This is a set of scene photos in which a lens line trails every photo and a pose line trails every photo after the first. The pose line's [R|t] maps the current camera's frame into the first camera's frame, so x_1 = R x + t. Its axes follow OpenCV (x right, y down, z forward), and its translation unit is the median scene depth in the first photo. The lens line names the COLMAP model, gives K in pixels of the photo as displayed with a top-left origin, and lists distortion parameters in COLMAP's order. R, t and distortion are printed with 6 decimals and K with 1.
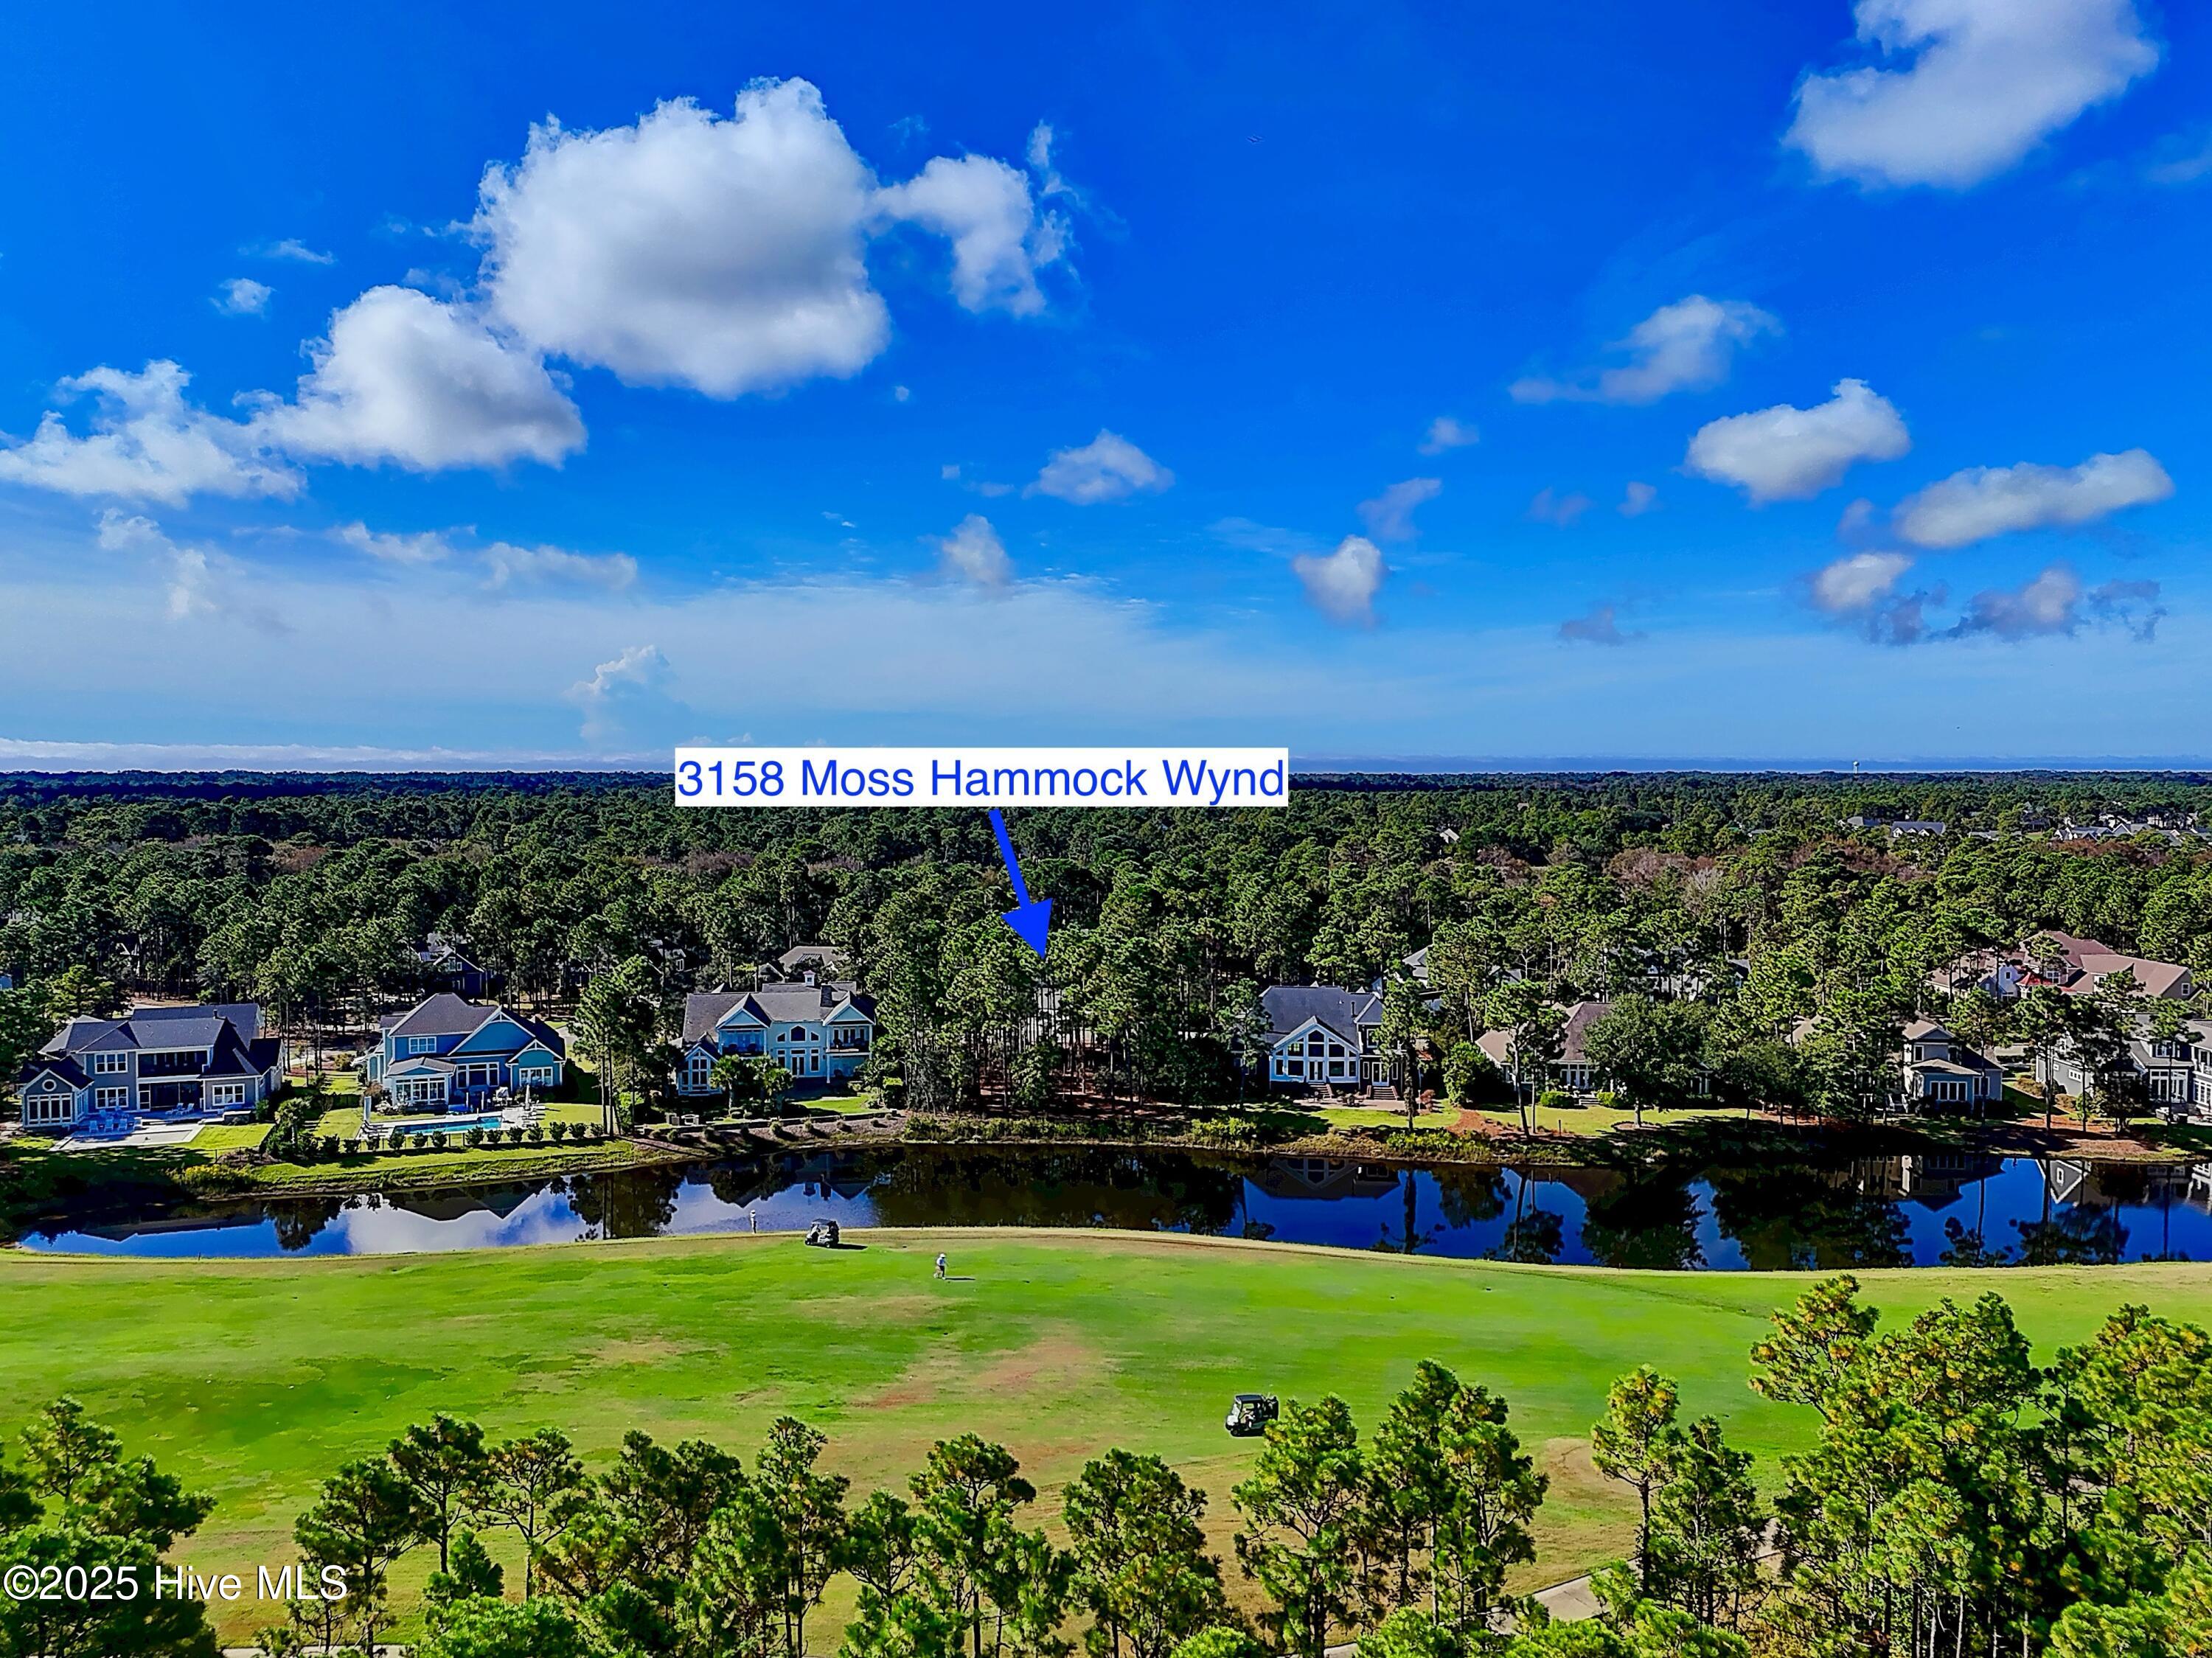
lens RADIAL K [[1636.4, 0, 1099.6], [0, 1636.4, 820.5], [0, 0, 1]] dist [0.080280, -0.075303]
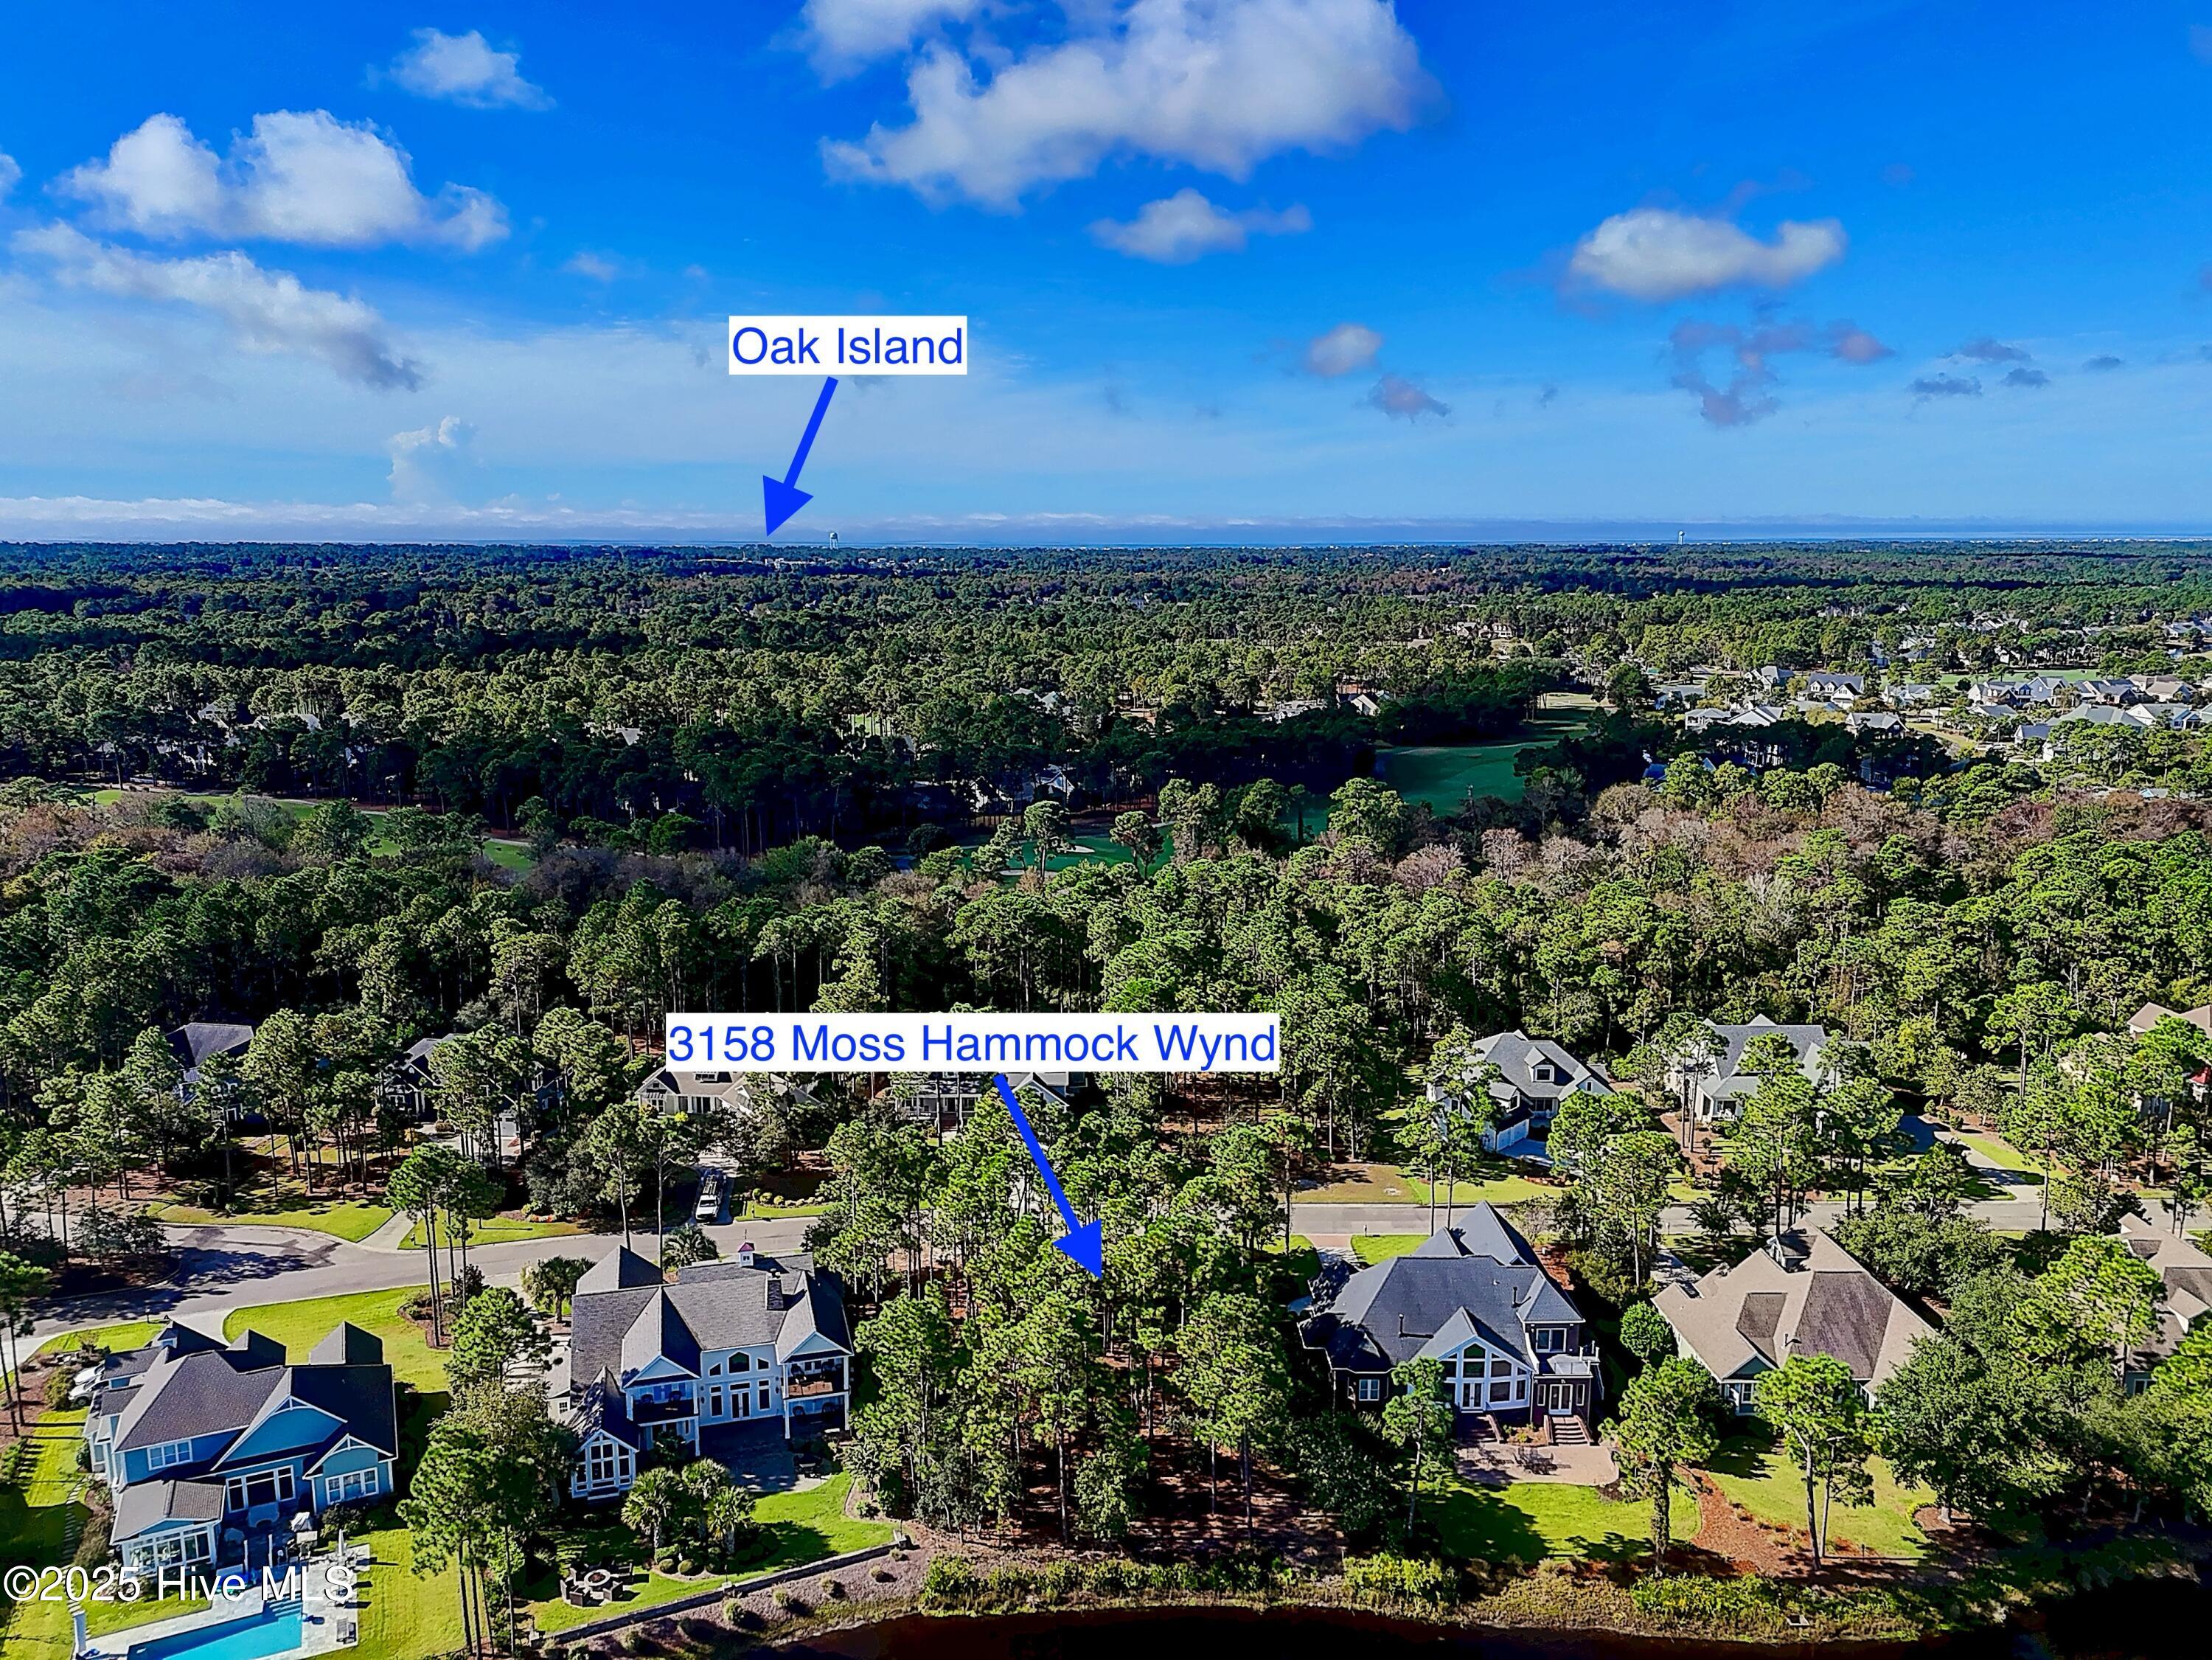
lens RADIAL K [[1636.6, 0, 1099.6], [0, 1636.6, 821.5], [0, 0, 1]] dist [0.080280, -0.075303]
pose [[0.994540, -0.019093, 0.102597, -0.101906], [0.003552, 0.988745, 0.149572, -0.207789], [-0.104298, -0.148391, 0.983414, 0.336355]]
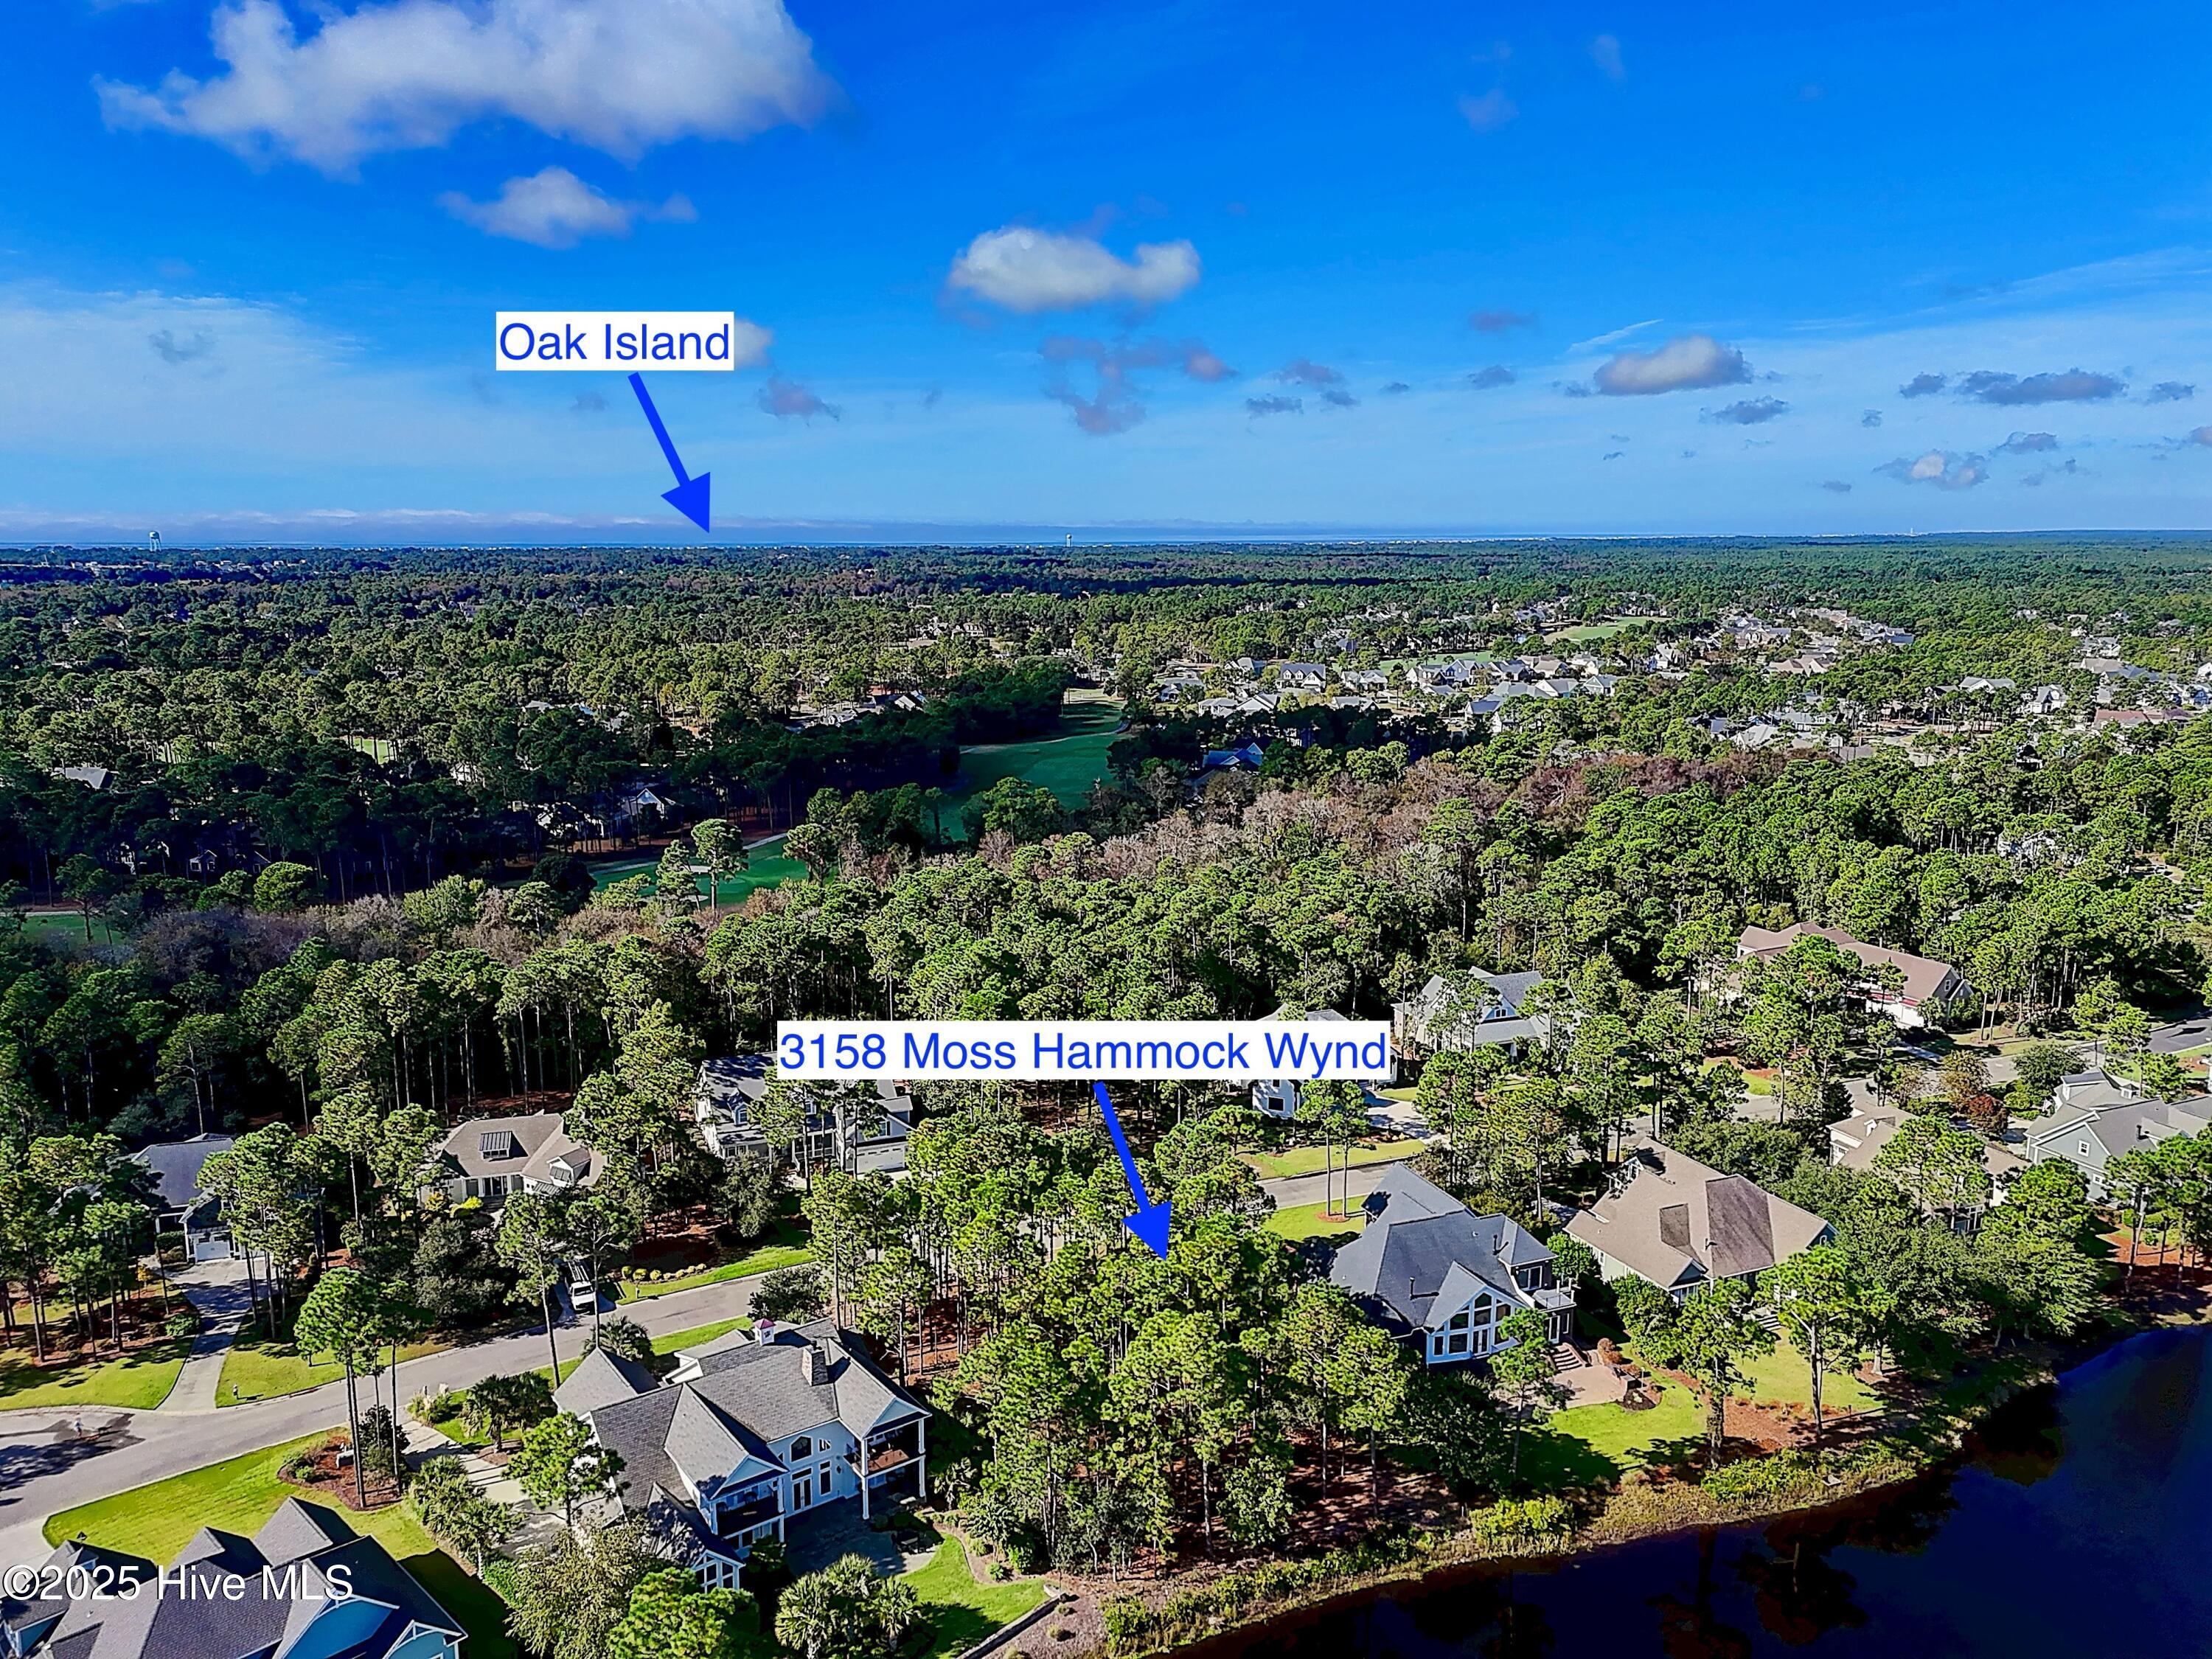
lens RADIAL K [[1636.5, 0, 1099.6], [0, 1636.5, 821.0], [0, 0, 1]] dist [0.080280, -0.075303]
pose [[0.890423, -0.082464, 0.447601, -0.357995], [0.014996, 0.988231, 0.152234, -0.212128], [-0.454887, -0.128840, 0.881180, 0.425302]]
